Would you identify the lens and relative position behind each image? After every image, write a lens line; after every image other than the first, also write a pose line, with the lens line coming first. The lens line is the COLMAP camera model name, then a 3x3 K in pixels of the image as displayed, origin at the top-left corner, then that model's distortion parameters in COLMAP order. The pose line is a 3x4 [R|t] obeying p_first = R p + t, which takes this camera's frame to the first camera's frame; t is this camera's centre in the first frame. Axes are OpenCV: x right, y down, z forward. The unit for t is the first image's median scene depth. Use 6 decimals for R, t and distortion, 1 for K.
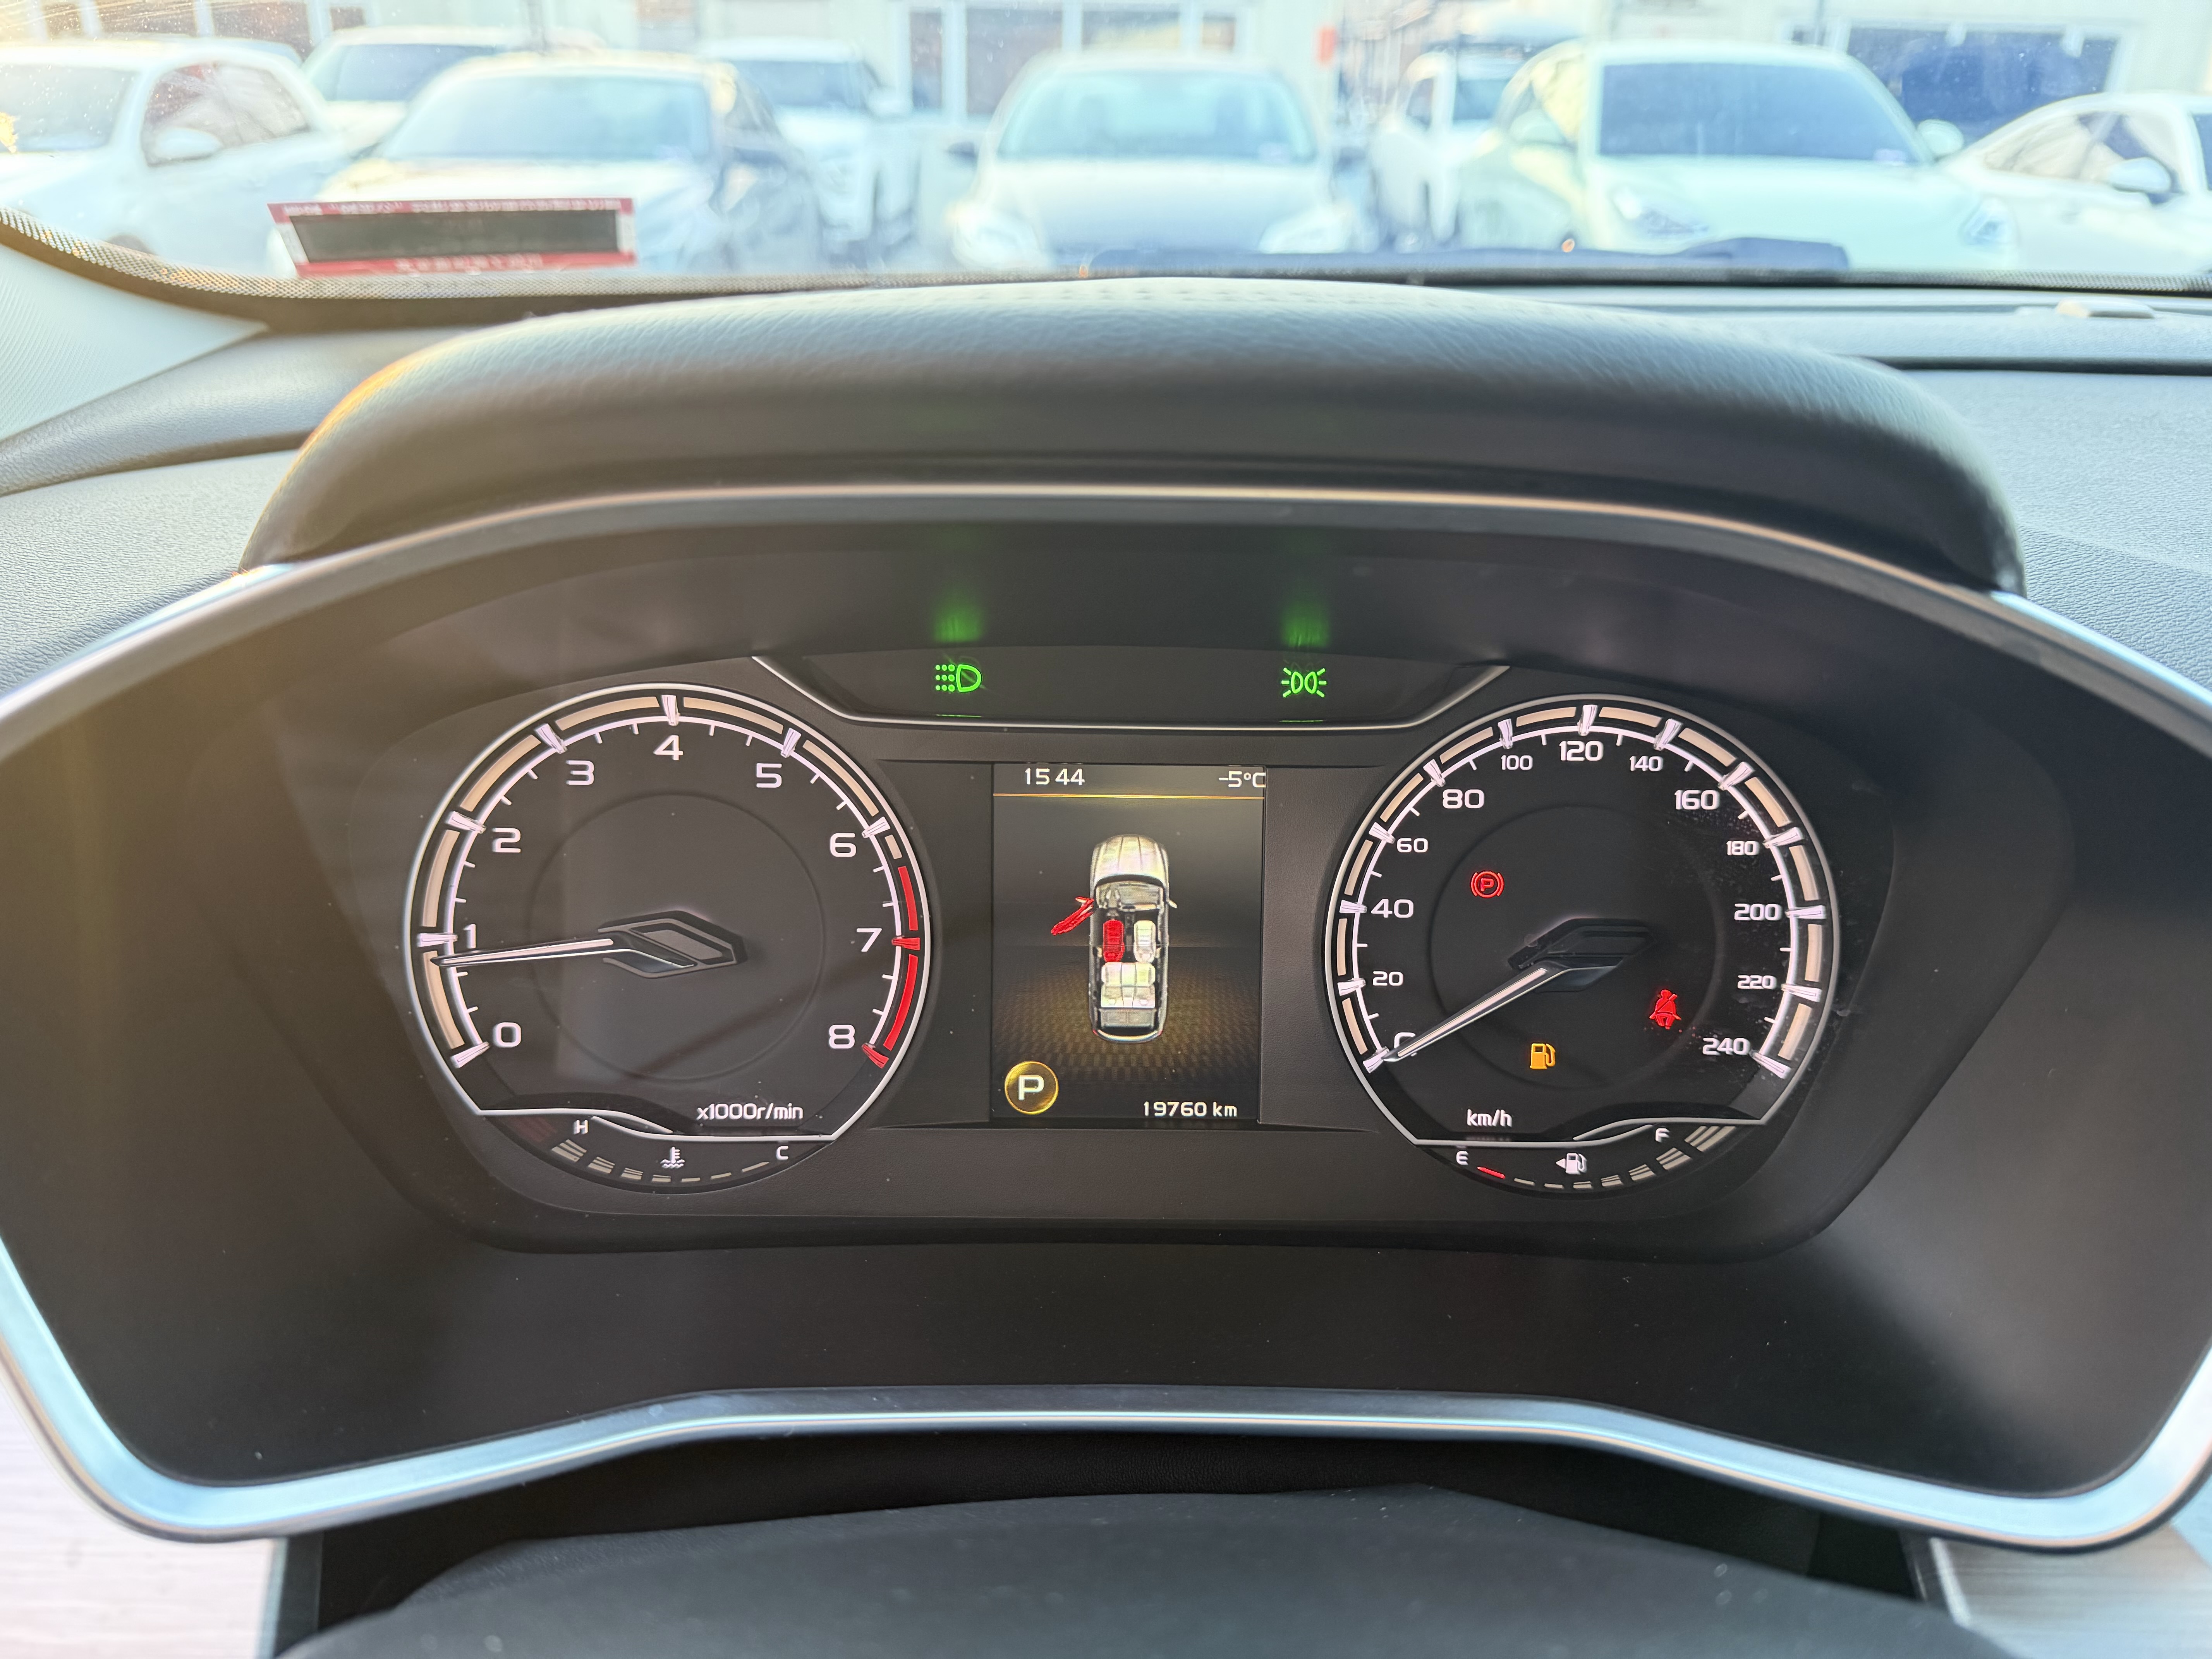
lens RADIAL K [[1512.6, 0, 1106.0], [0, 1512.6, 829.5], [0, 0, 1]] dist [0.029017, -0.058174]
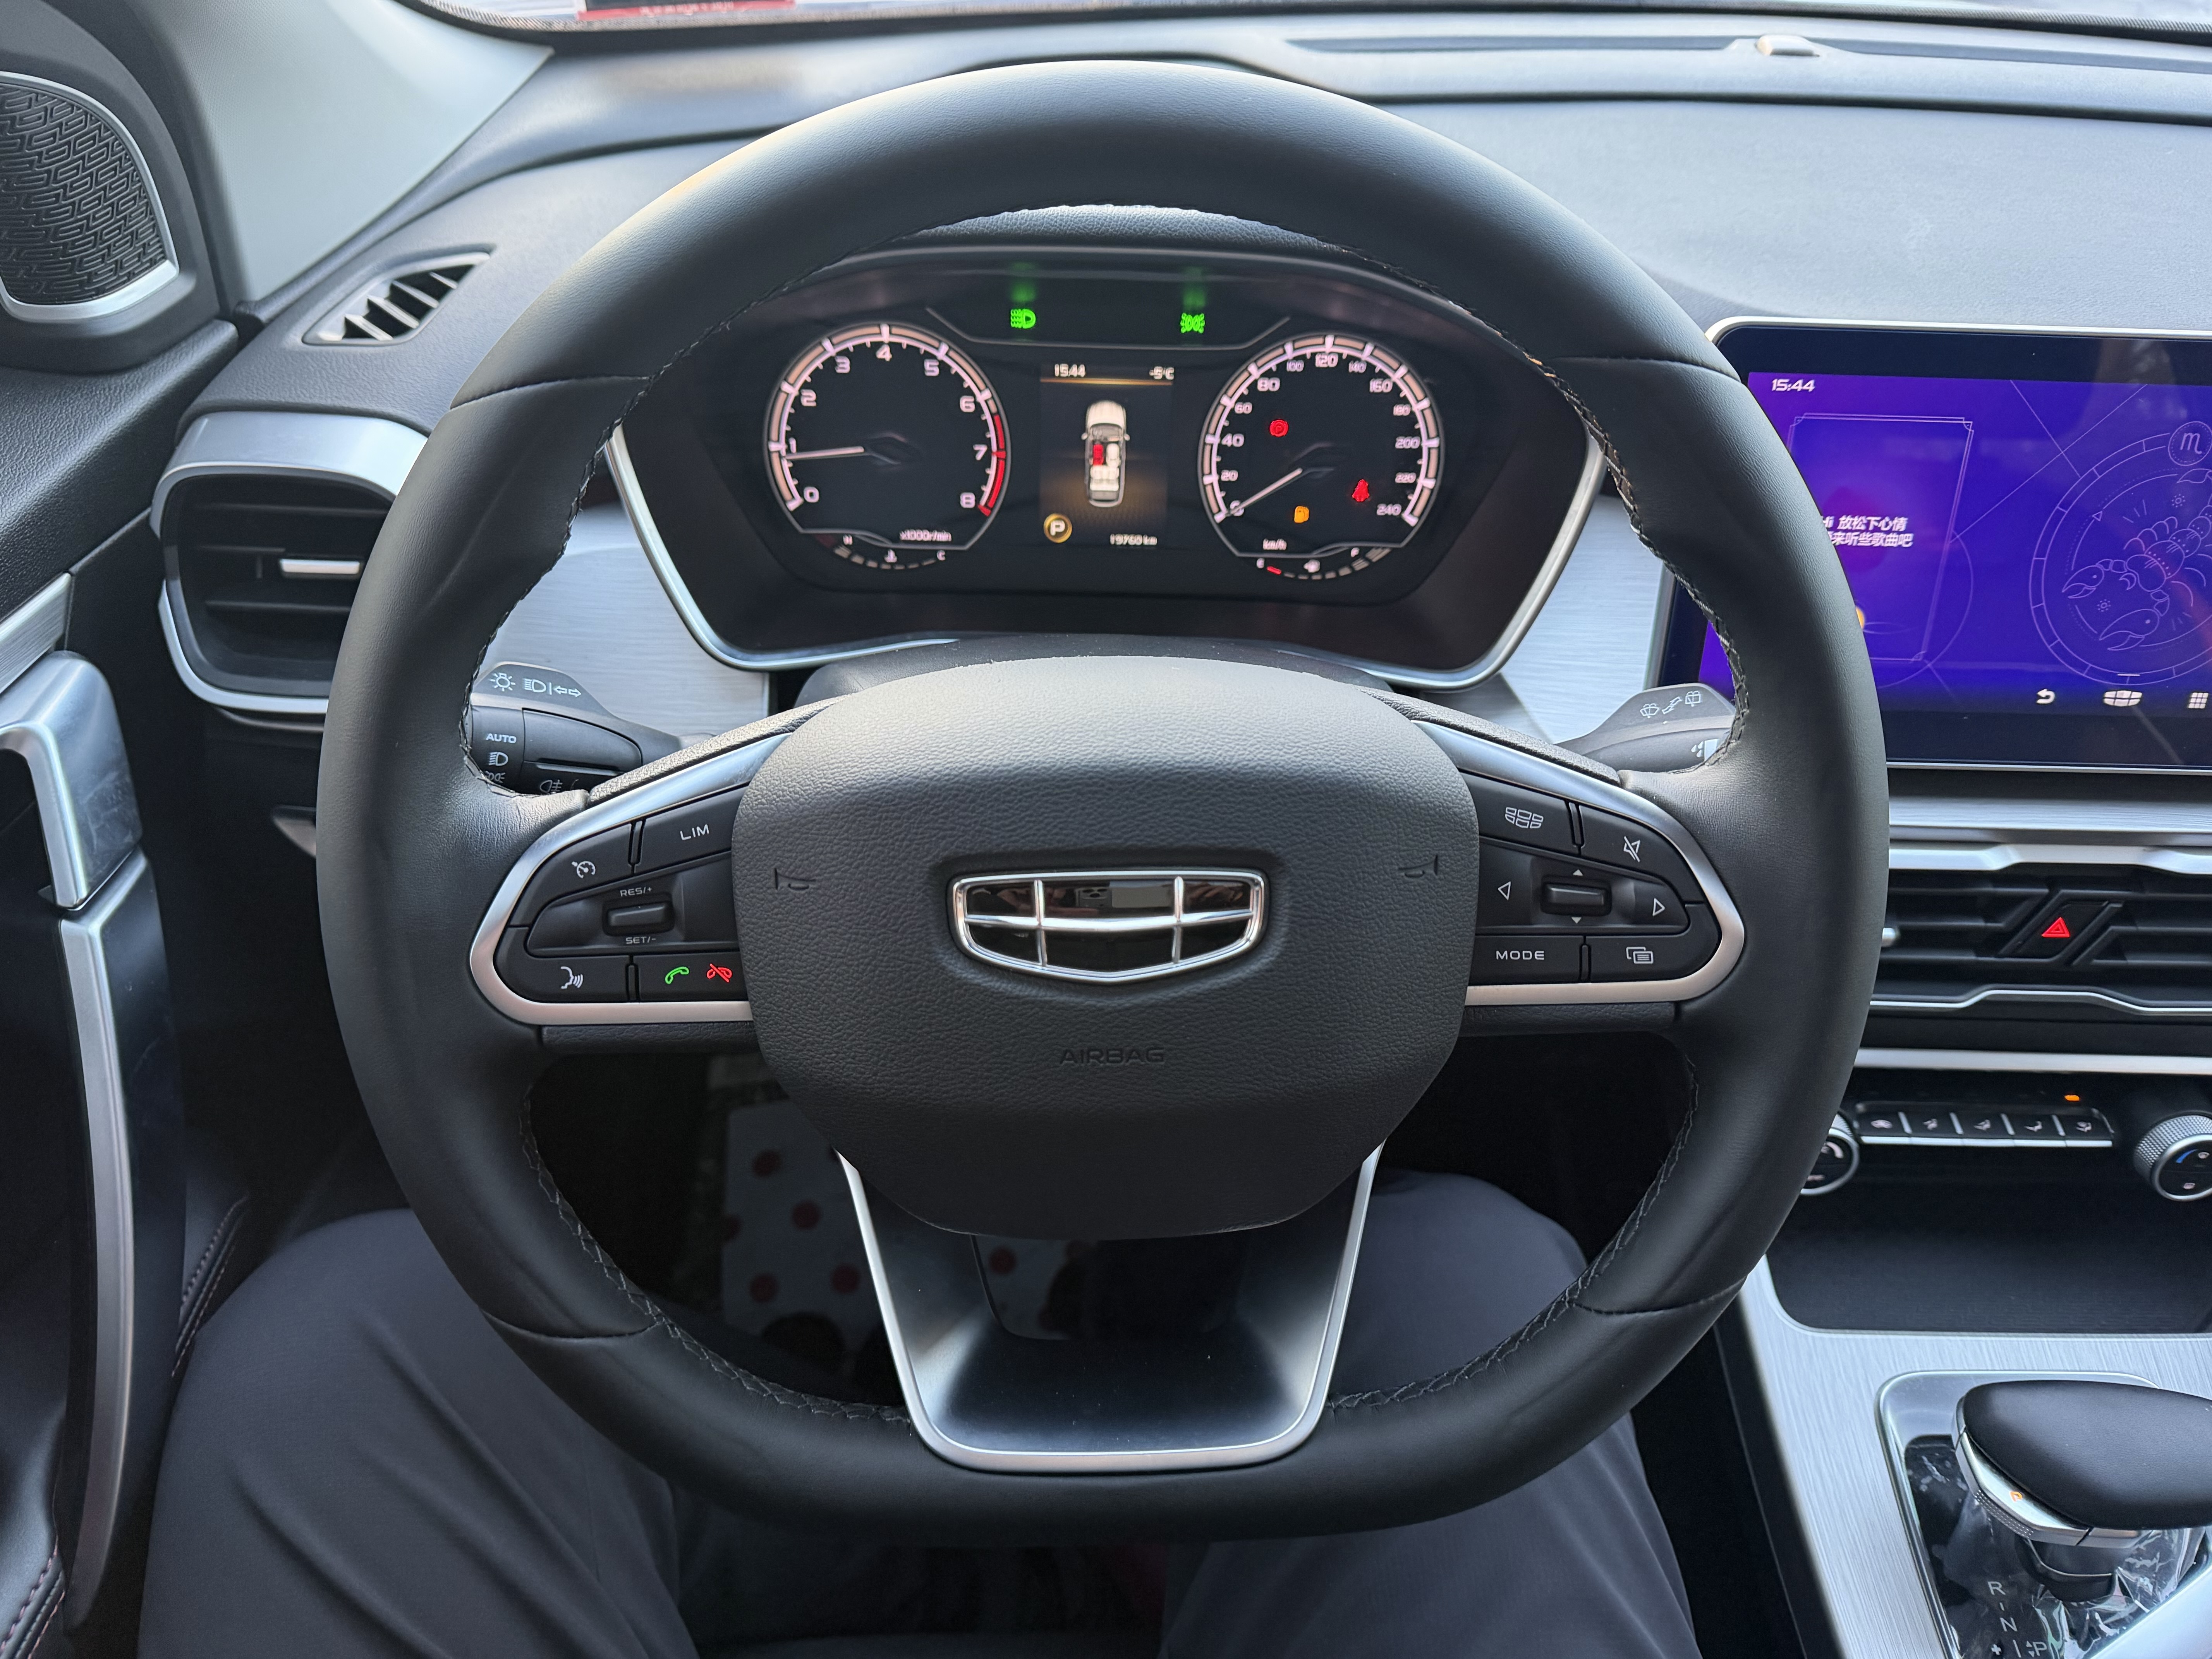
lens RADIAL K [[1447.1, 0, 1106.0], [0, 1447.1, 829.5], [0, 0, 1]] dist [0.086313, -0.126850]
pose [[0.999852, 0.015740, -0.006997, 0.038659], [-0.013317, 0.963994, 0.265591, 0.039056], [0.010925, -0.265458, 0.964060, -1.070868]]
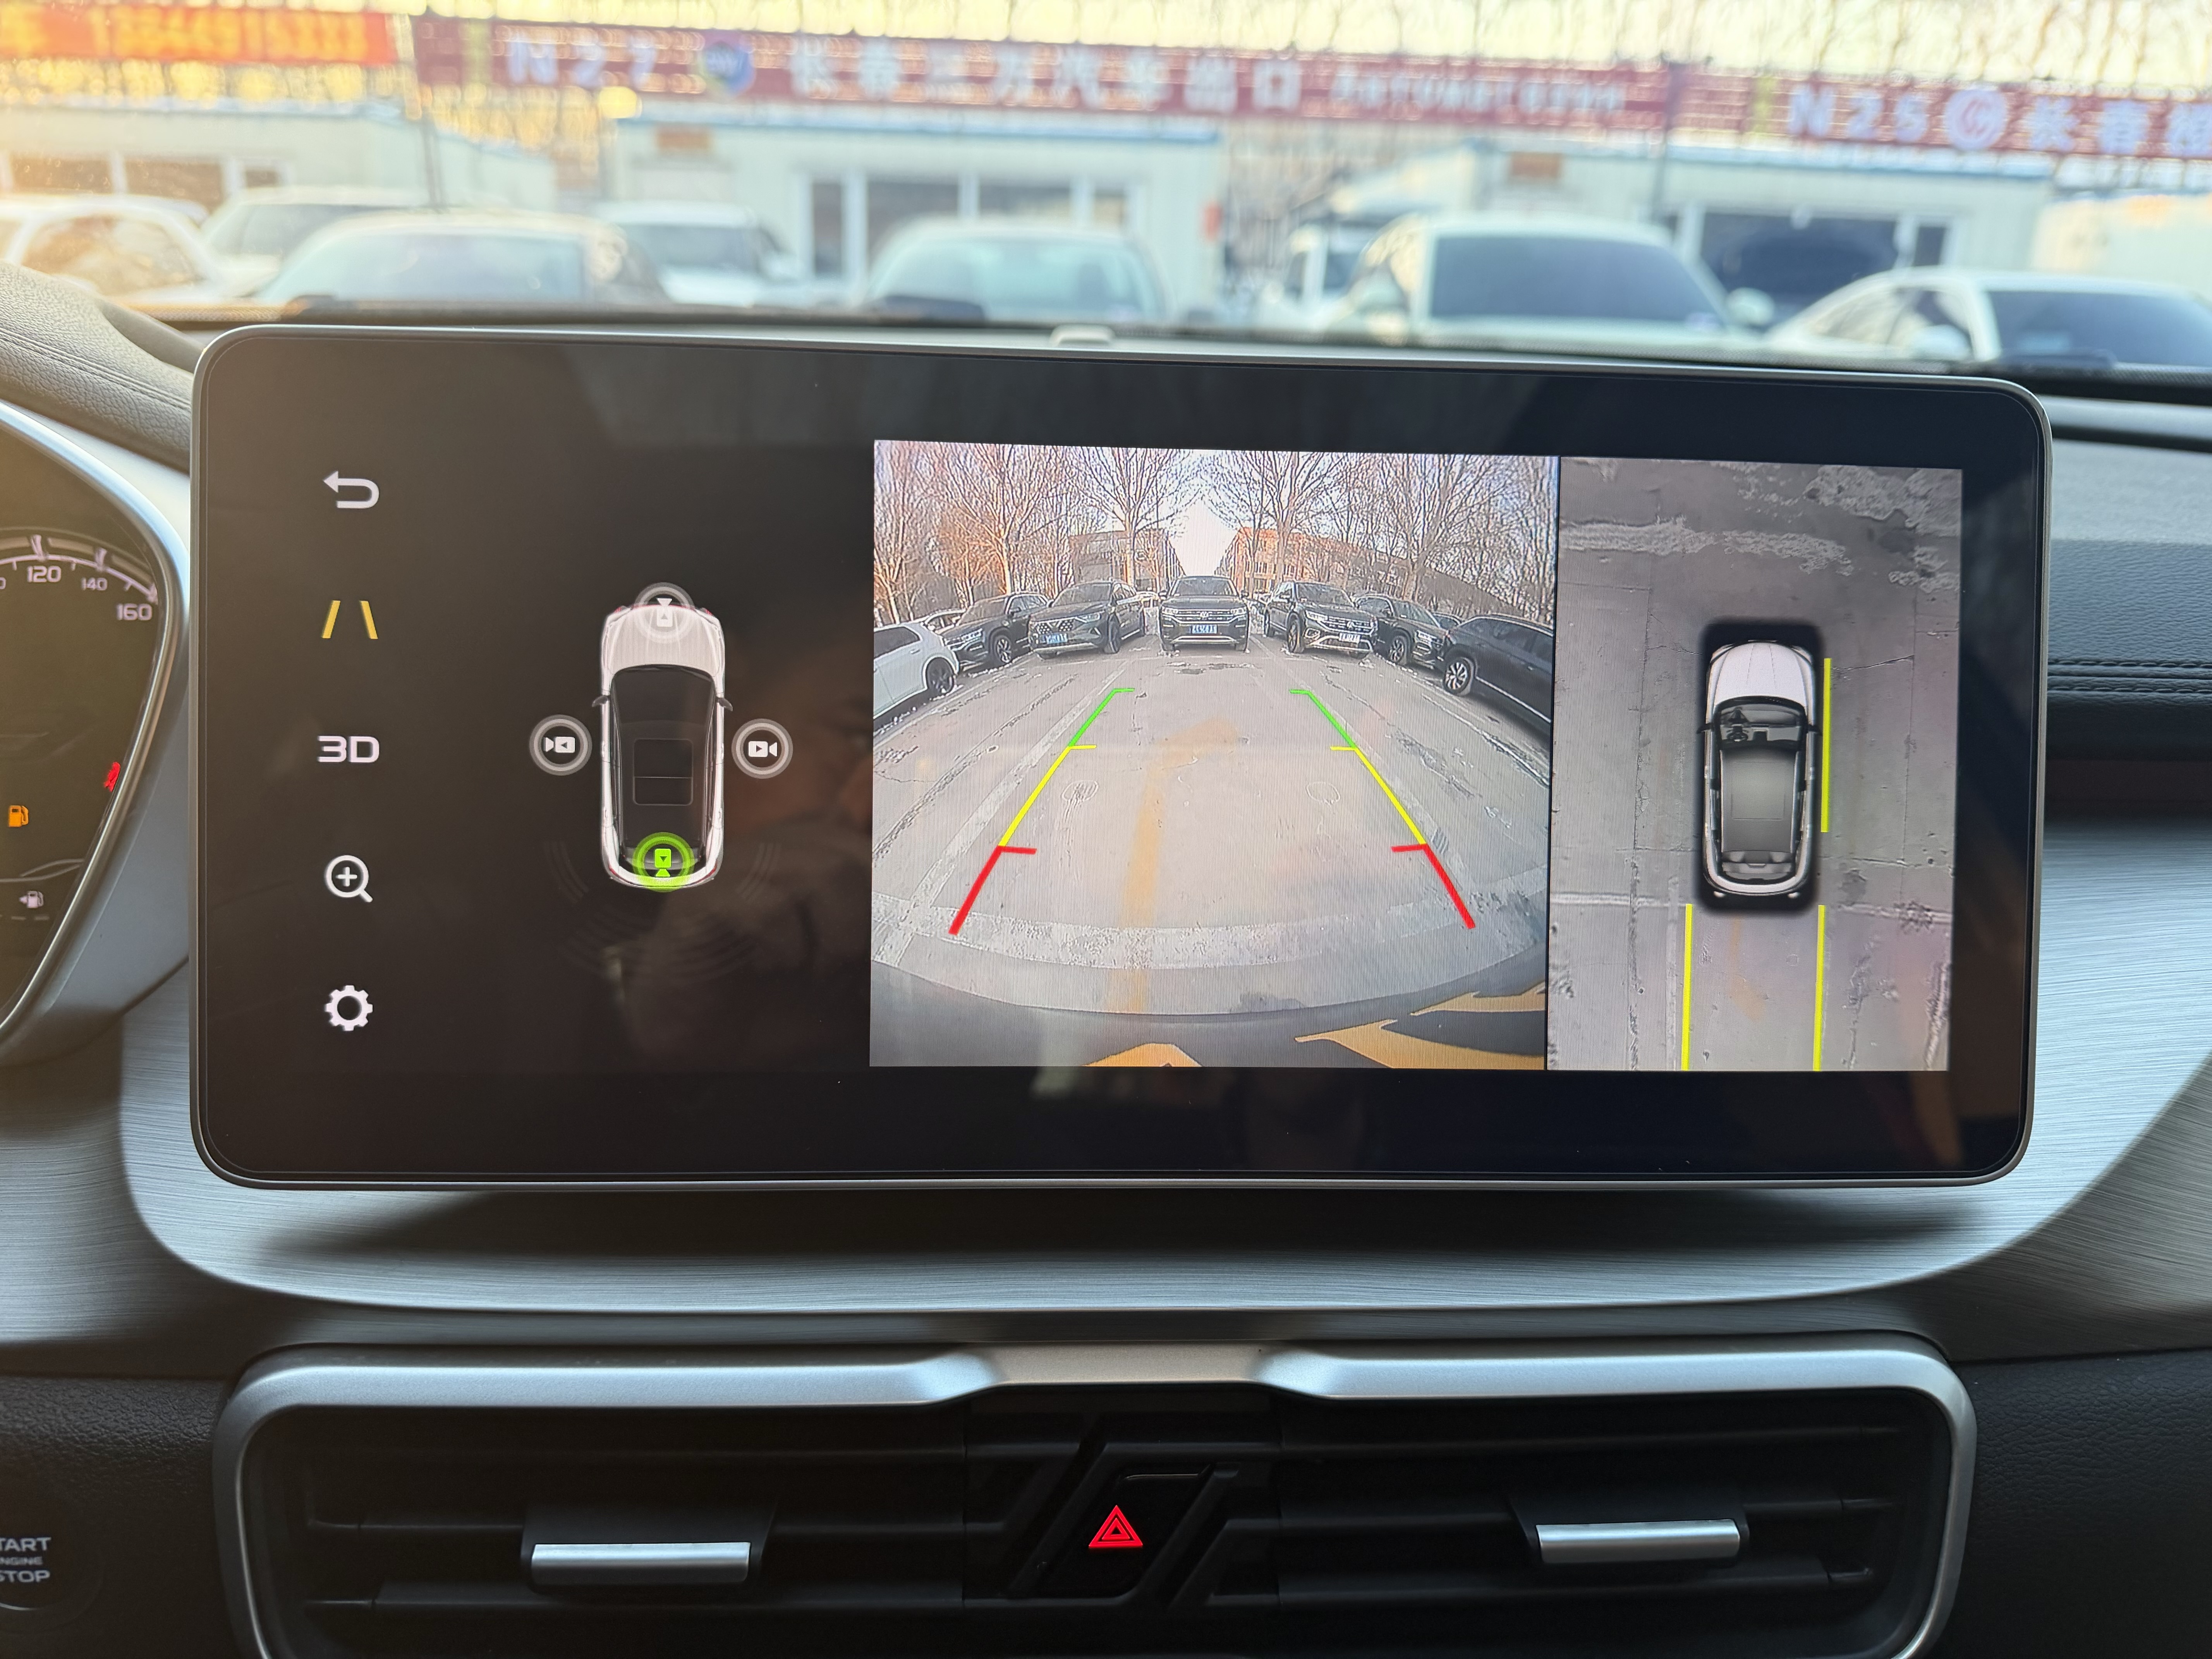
lens RADIAL K [[1512.6, 0, 1106.0], [0, 1512.6, 829.5], [0, 0, 1]] dist [0.029017, -0.058174]
pose [[0.998844, -0.002615, 0.048000, 1.141305], [0.007201, 0.995393, -0.095610, 0.290132], [-0.047528, 0.095845, 0.994261, -0.293102]]
